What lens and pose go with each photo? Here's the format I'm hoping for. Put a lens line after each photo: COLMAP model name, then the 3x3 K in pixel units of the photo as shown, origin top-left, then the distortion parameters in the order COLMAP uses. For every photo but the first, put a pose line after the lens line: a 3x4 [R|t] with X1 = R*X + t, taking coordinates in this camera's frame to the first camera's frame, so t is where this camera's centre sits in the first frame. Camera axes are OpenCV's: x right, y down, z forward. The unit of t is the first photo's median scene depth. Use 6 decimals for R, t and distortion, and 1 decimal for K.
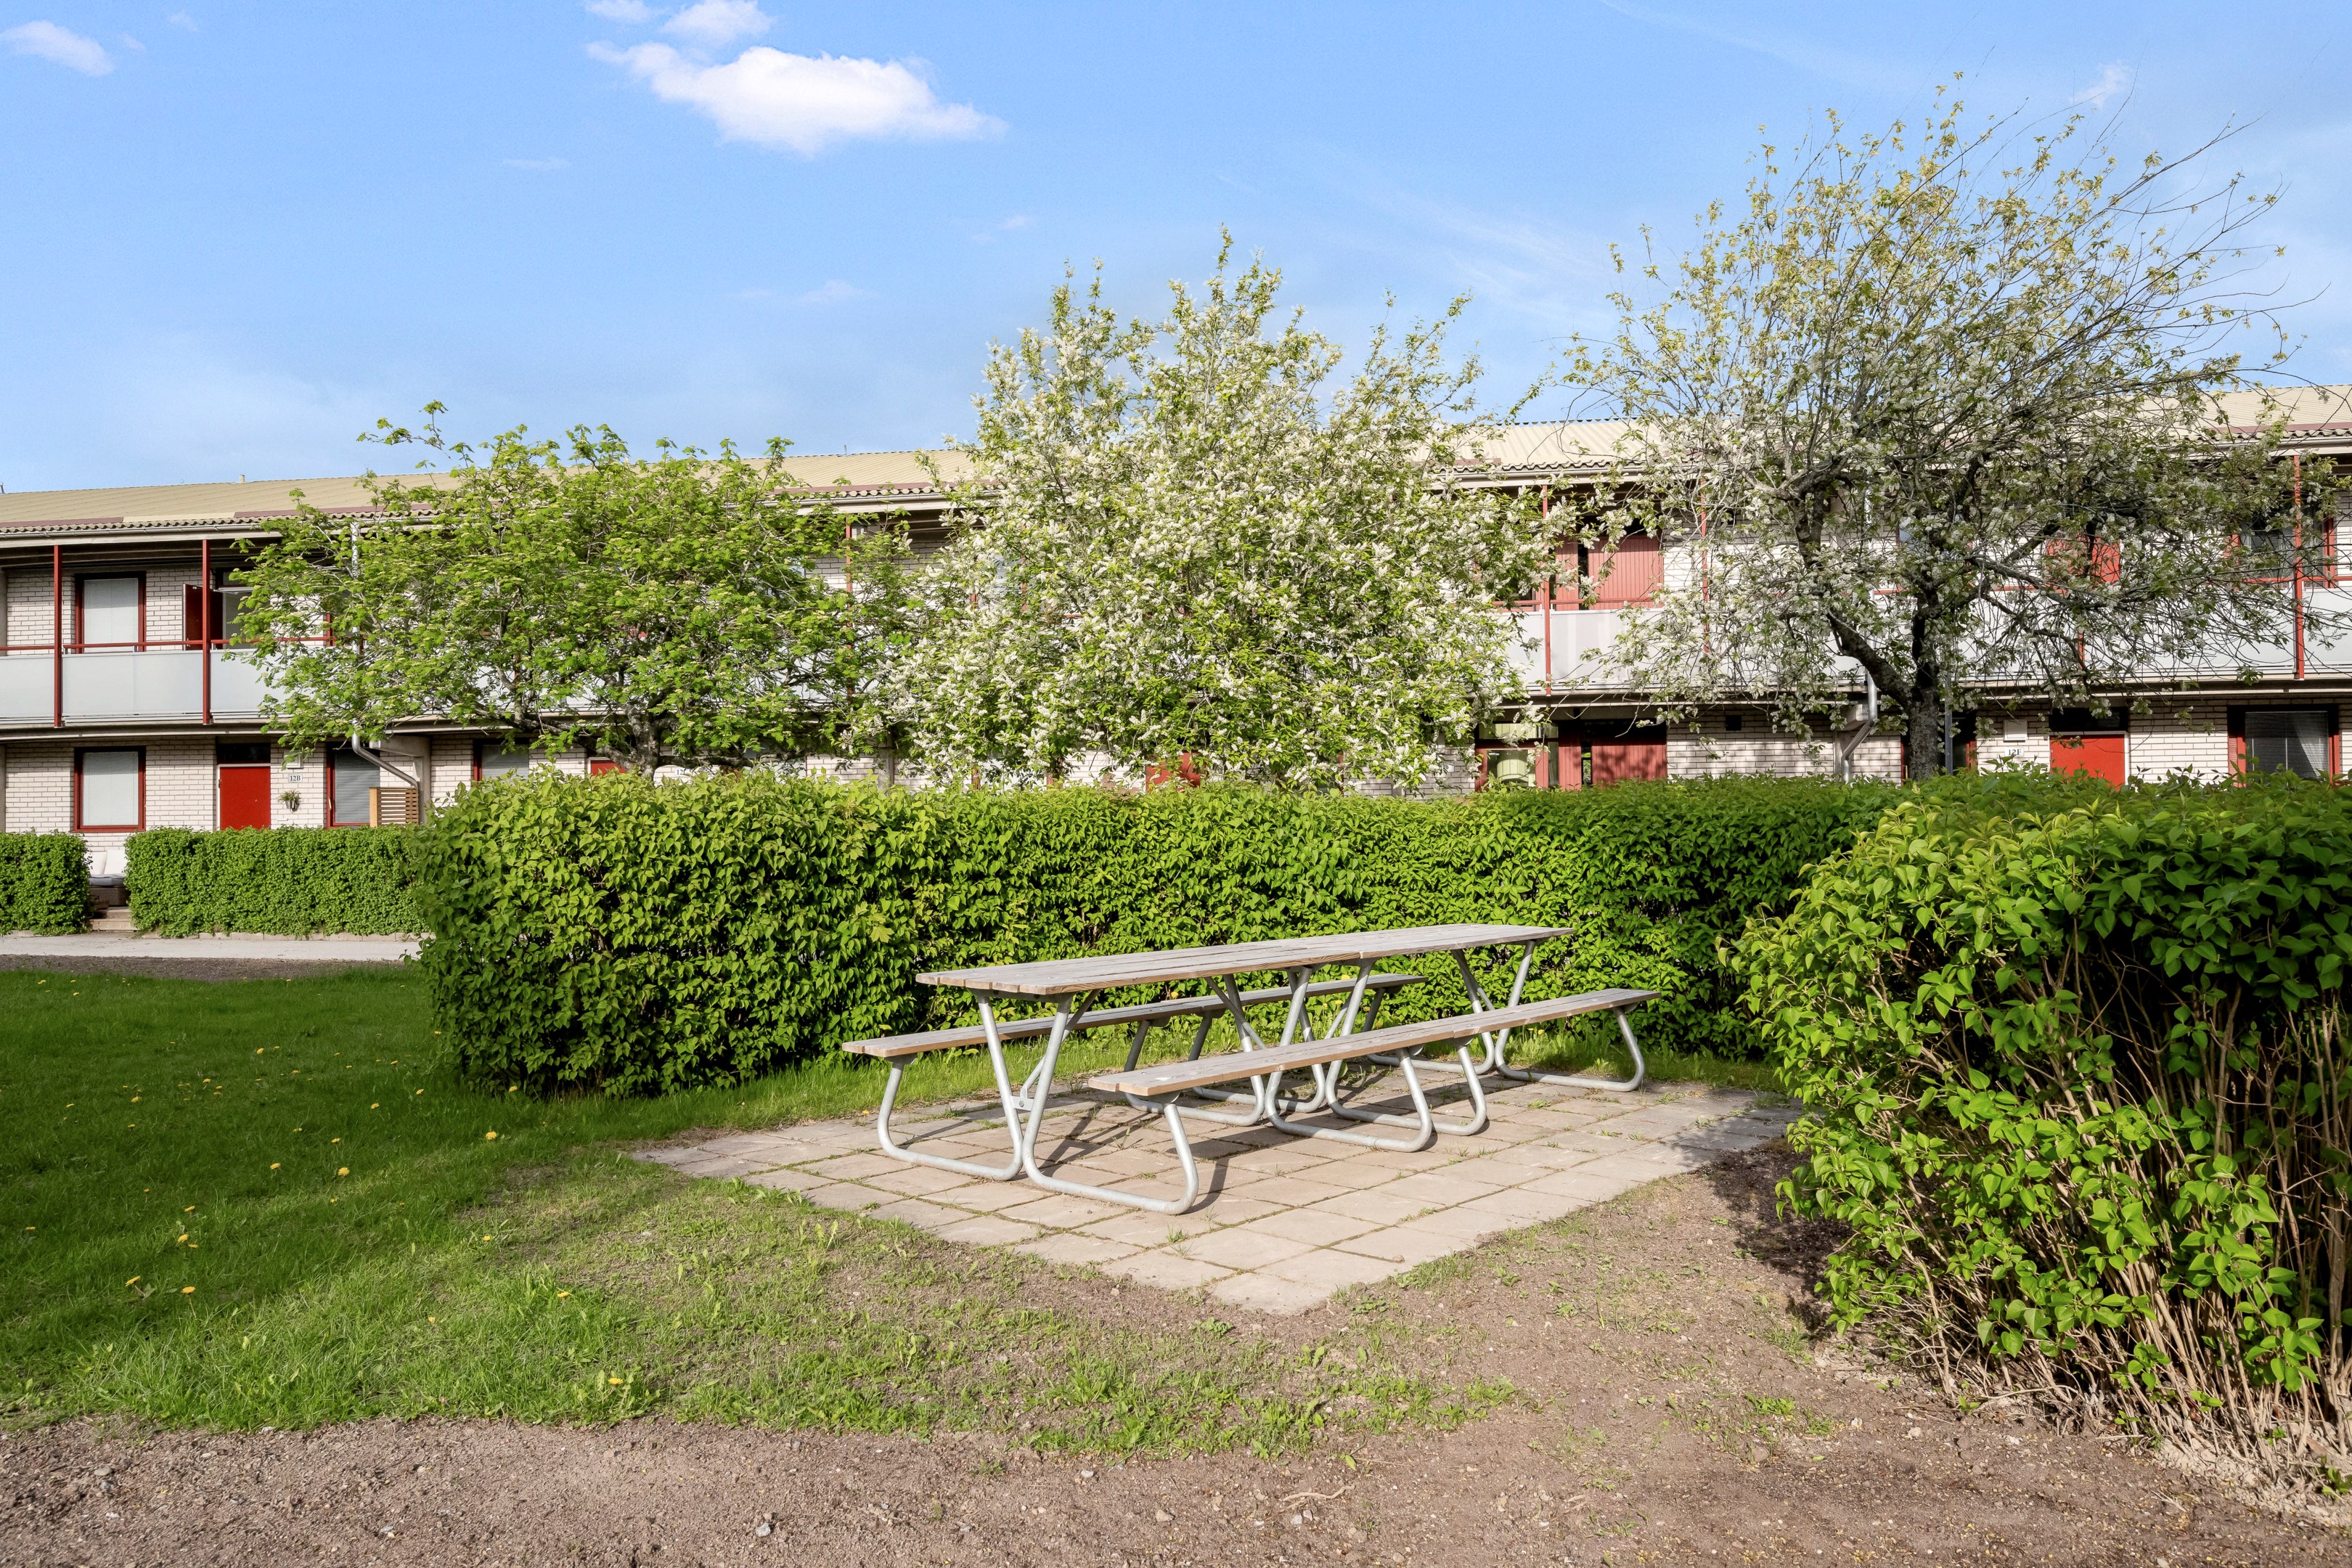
lens RADIAL K [[1661.7, 0, 1176.0], [0, 1661.7, 784.0], [0, 0, 1]] dist [0.015497, 0.003454]
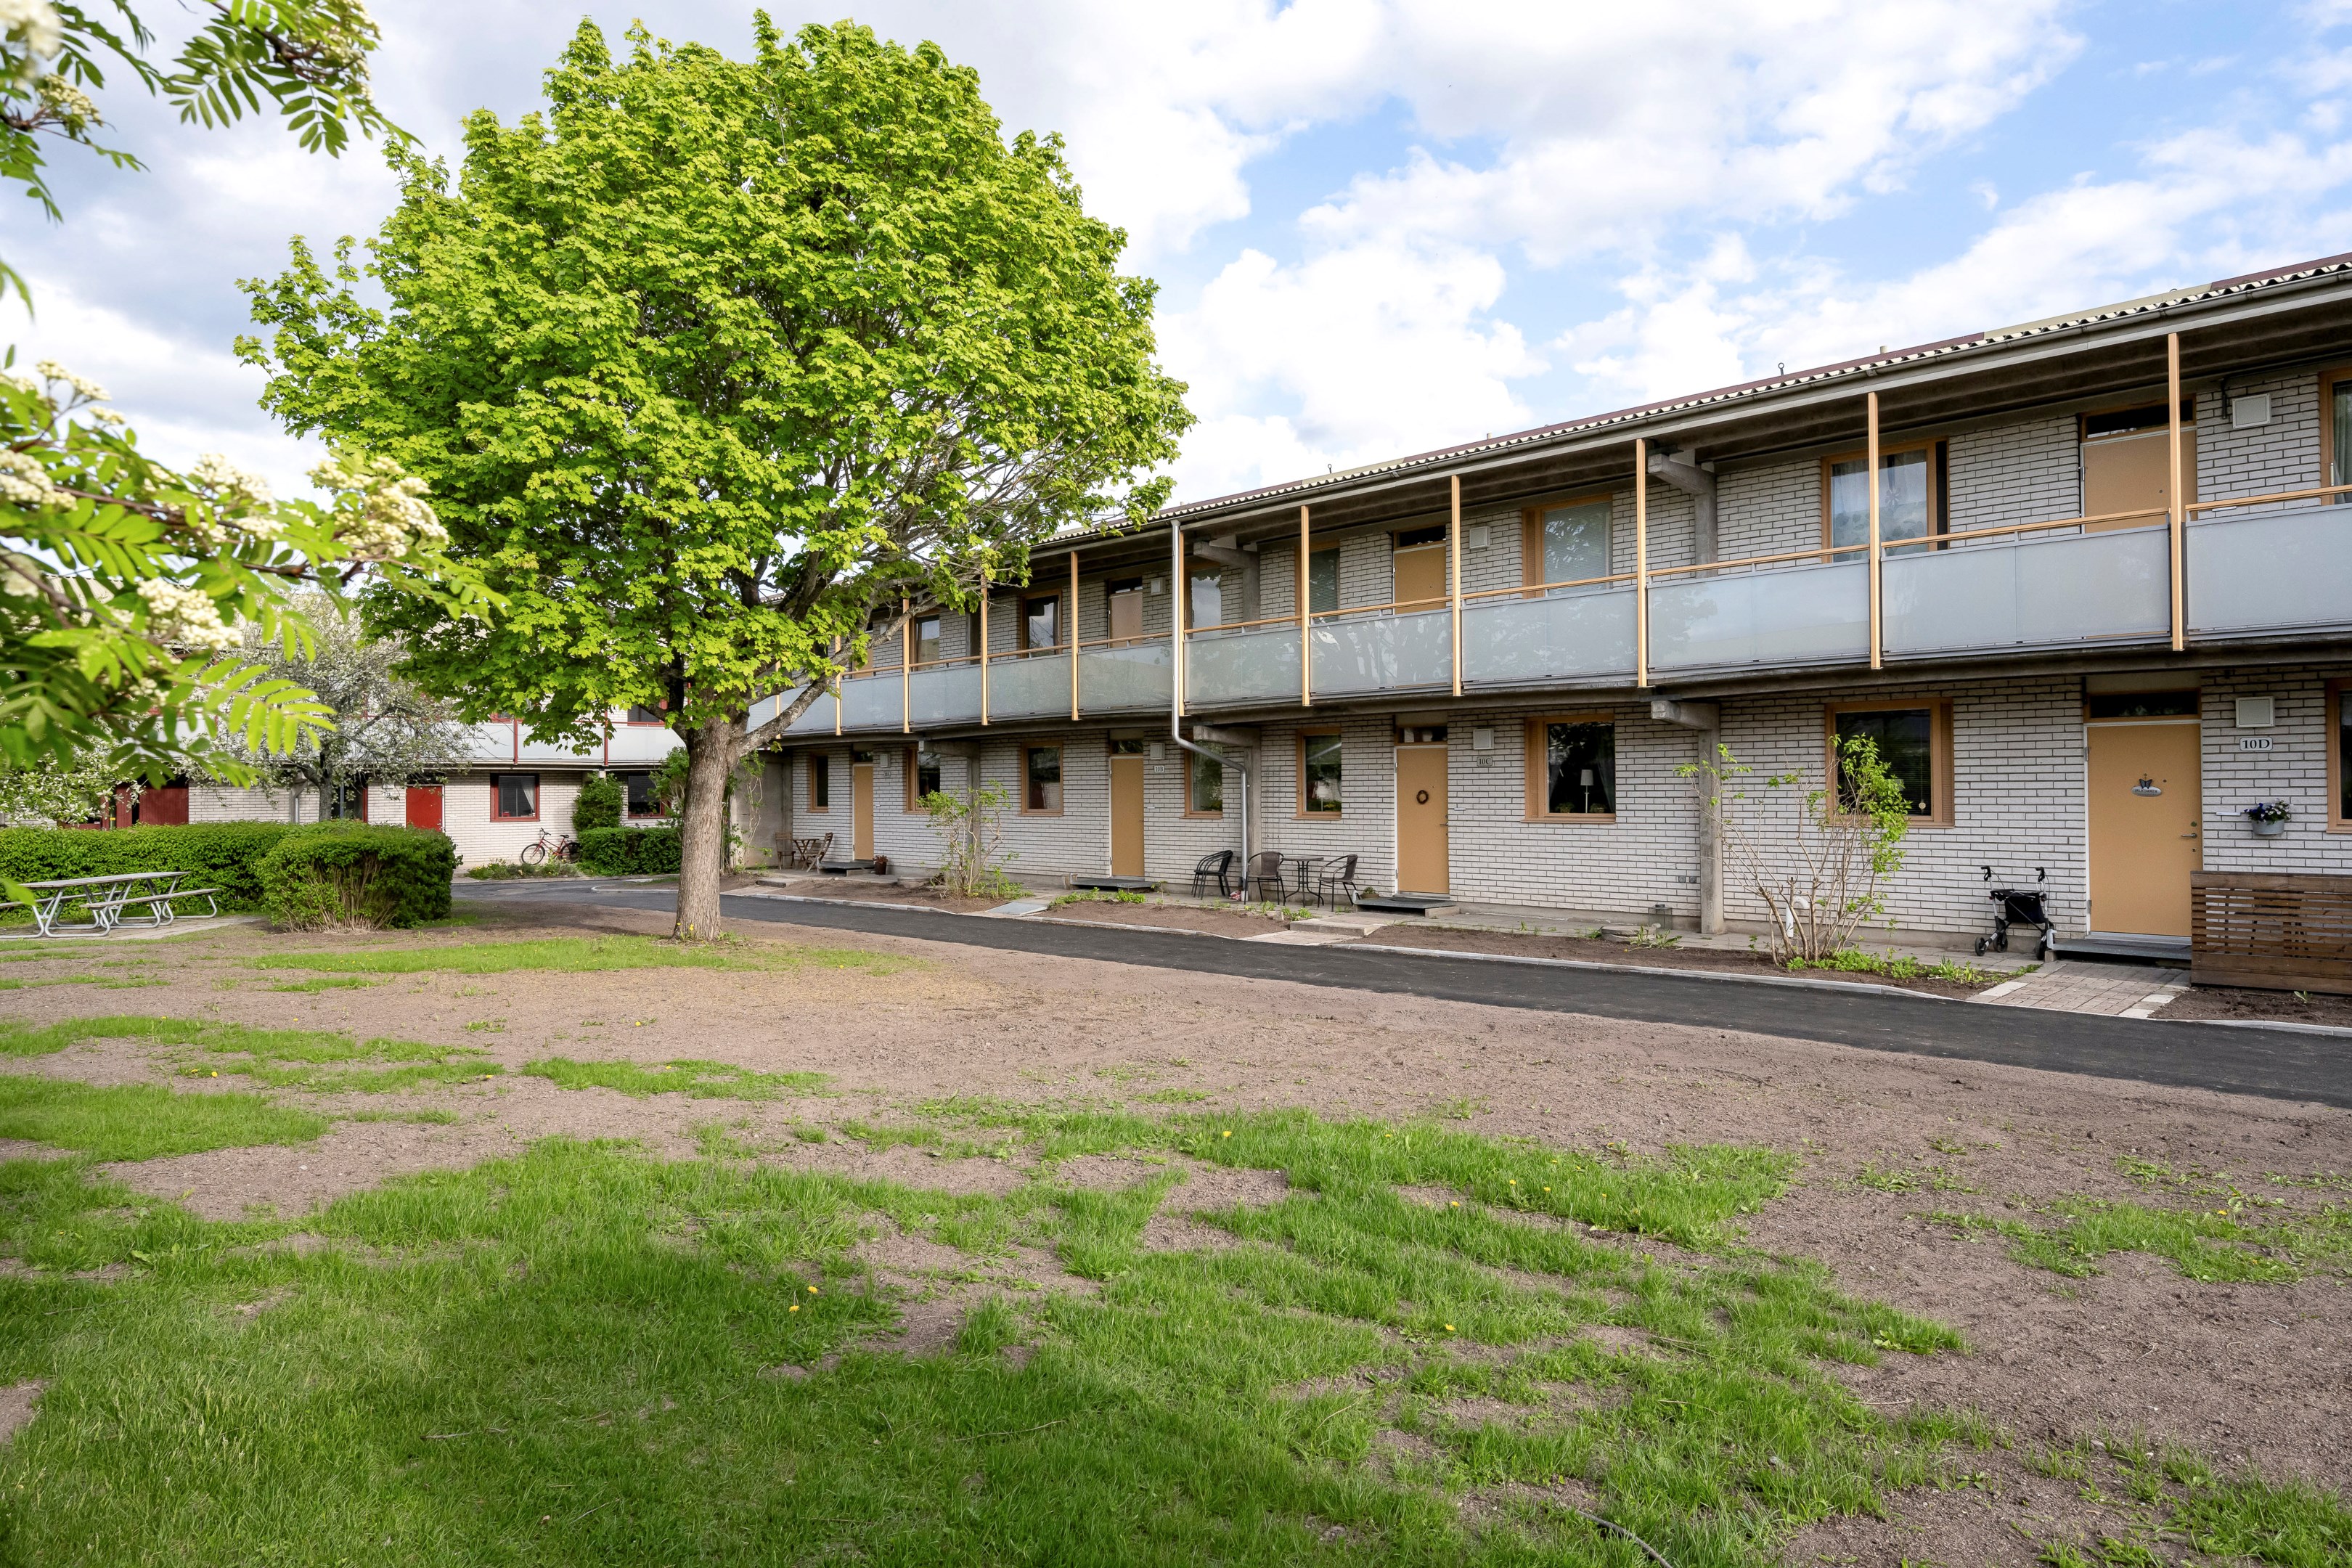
lens RADIAL K [[1661.7, 0, 1176.0], [0, 1661.7, 784.0], [0, 0, 1]] dist [0.015497, 0.003454]
pose [[0.656895, 0.005000, 0.753965, -0.849228], [-0.006716, 0.999977, -0.000780, -0.083878], [-0.753952, -0.004551, 0.656914, -2.290334]]
